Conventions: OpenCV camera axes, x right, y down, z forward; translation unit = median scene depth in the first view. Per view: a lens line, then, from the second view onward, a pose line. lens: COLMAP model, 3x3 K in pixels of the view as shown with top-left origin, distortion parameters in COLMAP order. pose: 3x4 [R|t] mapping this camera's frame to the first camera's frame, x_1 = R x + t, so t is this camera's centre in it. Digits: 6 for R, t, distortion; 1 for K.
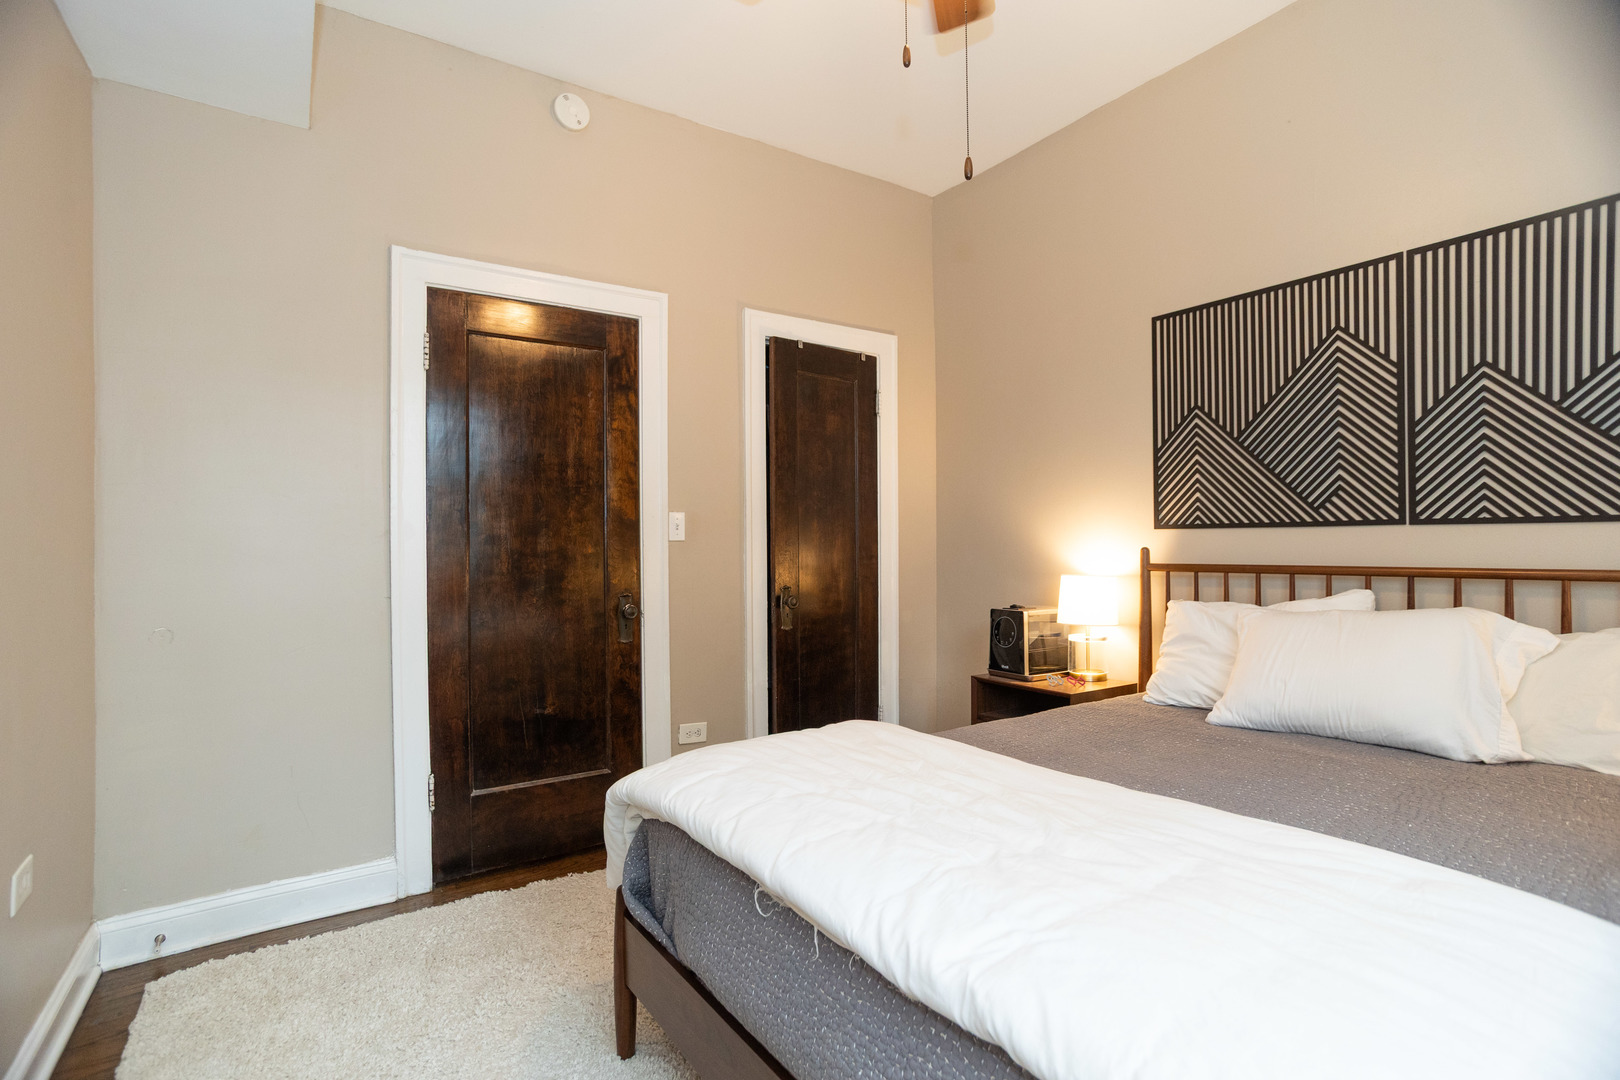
lens RADIAL K [[772.4, 0, 808.3], [0, 772.4, 546.0], [0, 0, 1]] dist [-0.055398, 0.023464]
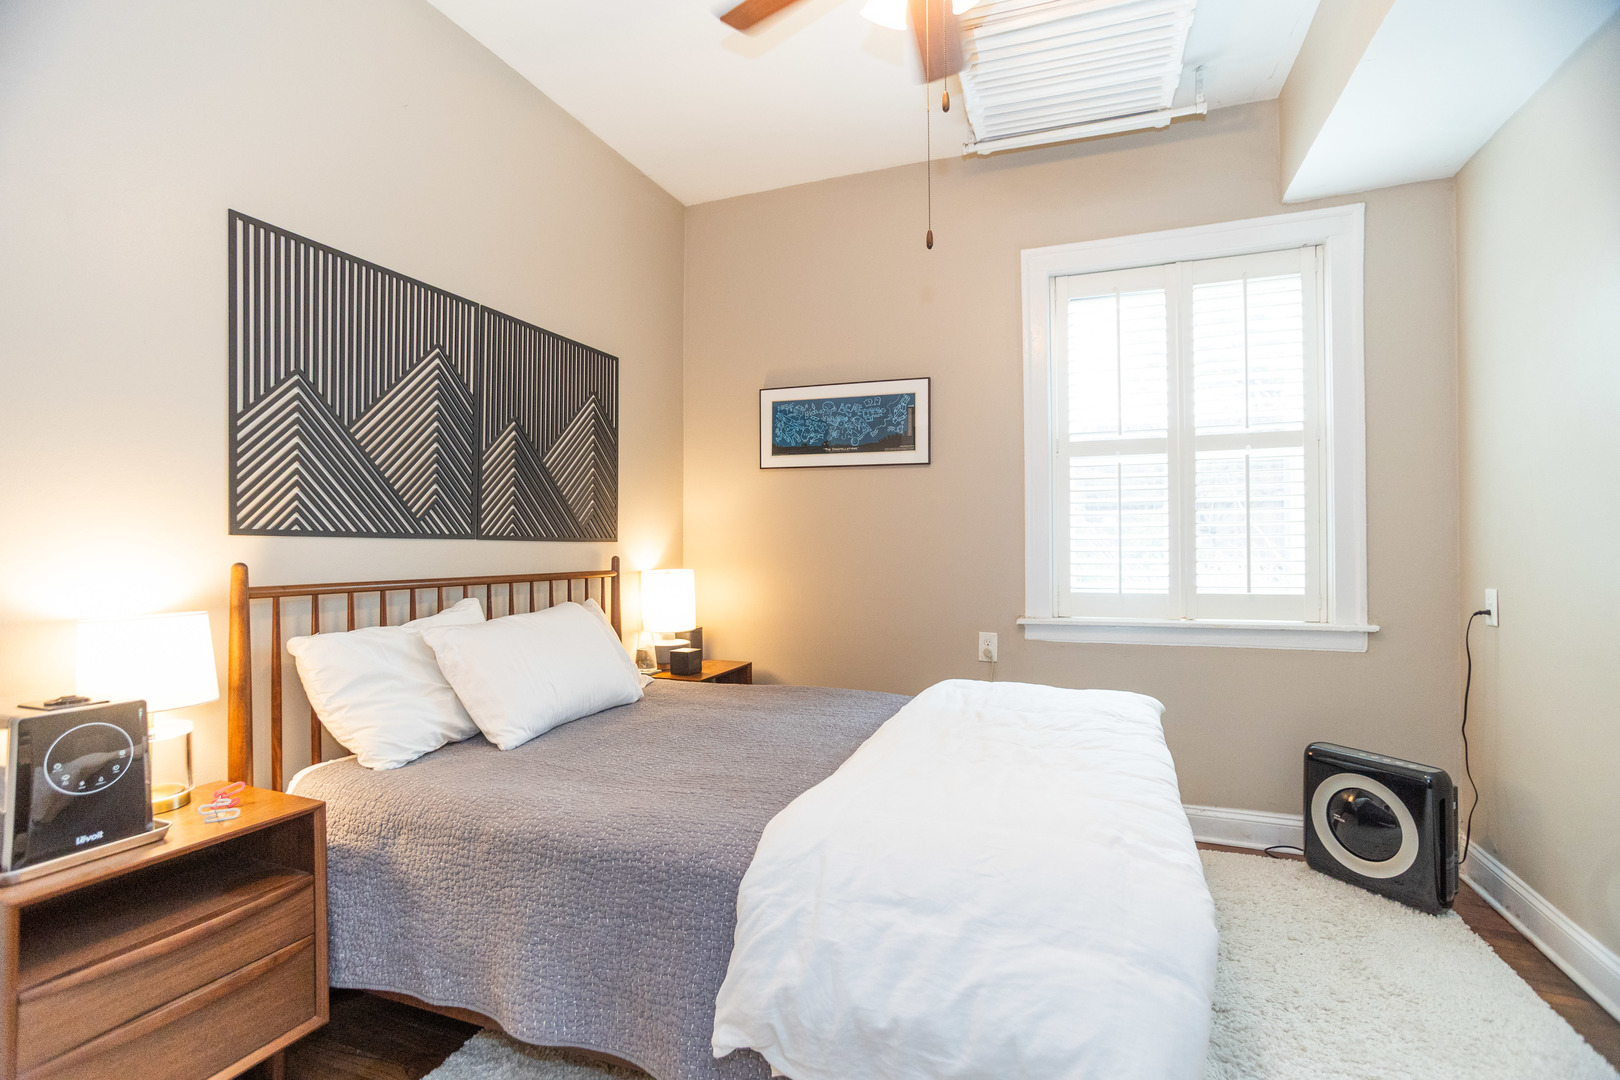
lens RADIAL K [[772.4, 0, 811.0], [0, 772.4, 542.9], [0, 0, 1]] dist [-0.055398, 0.023464]
pose [[-0.573120, 0.006070, 0.819449, -0.375627], [-0.000121, 0.999972, -0.007492, -0.011385], [-0.819472, -0.004393, -0.573103, 1.016545]]
